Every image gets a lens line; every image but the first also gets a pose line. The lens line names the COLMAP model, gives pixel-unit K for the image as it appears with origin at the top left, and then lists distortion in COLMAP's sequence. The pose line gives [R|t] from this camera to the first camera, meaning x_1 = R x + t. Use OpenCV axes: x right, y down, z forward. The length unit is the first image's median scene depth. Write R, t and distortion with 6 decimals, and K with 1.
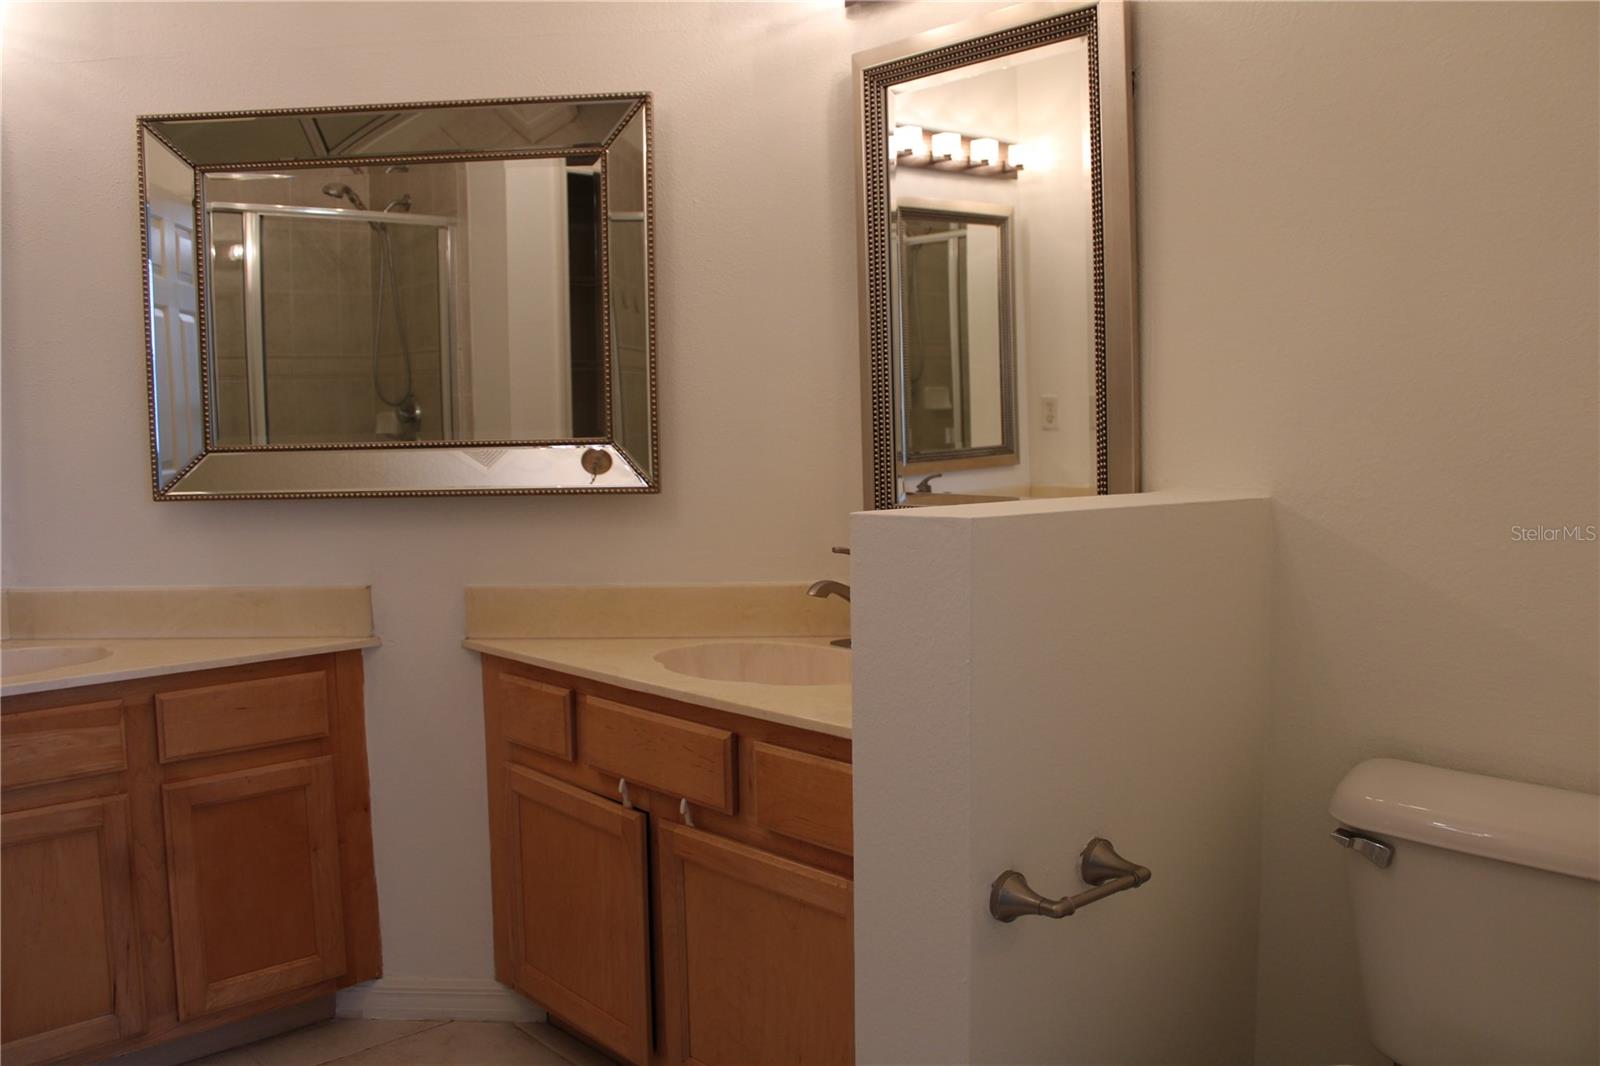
lens RADIAL K [[1345.0, 0, 808.1], [0, 1345.0, 523.3], [0, 0, 1]] dist [-0.165828, 0.148984]
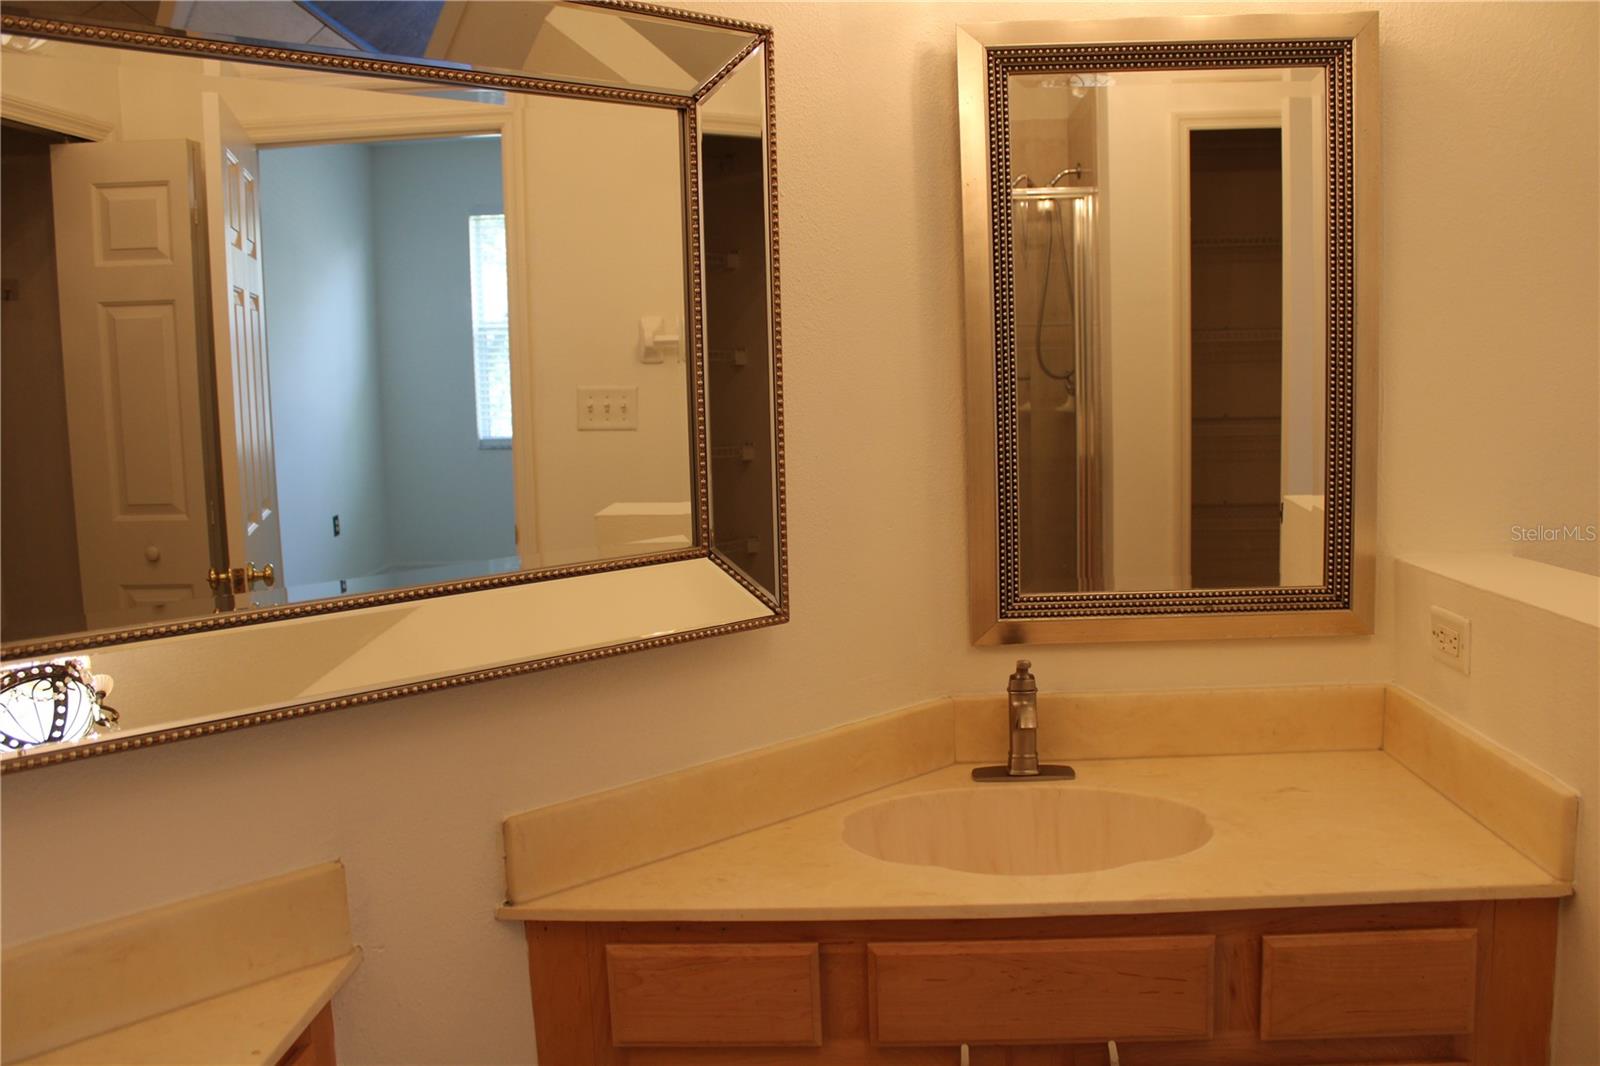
lens RADIAL K [[1345.0, 0, 808.1], [0, 1345.0, 523.3], [0, 0, 1]] dist [-0.165828, 0.148984]
pose [[0.708959, -0.086017, 0.699984, -0.580382], [0.074293, 0.996121, 0.047163, -0.103884], [-0.701326, 0.018567, 0.712599, 0.506248]]
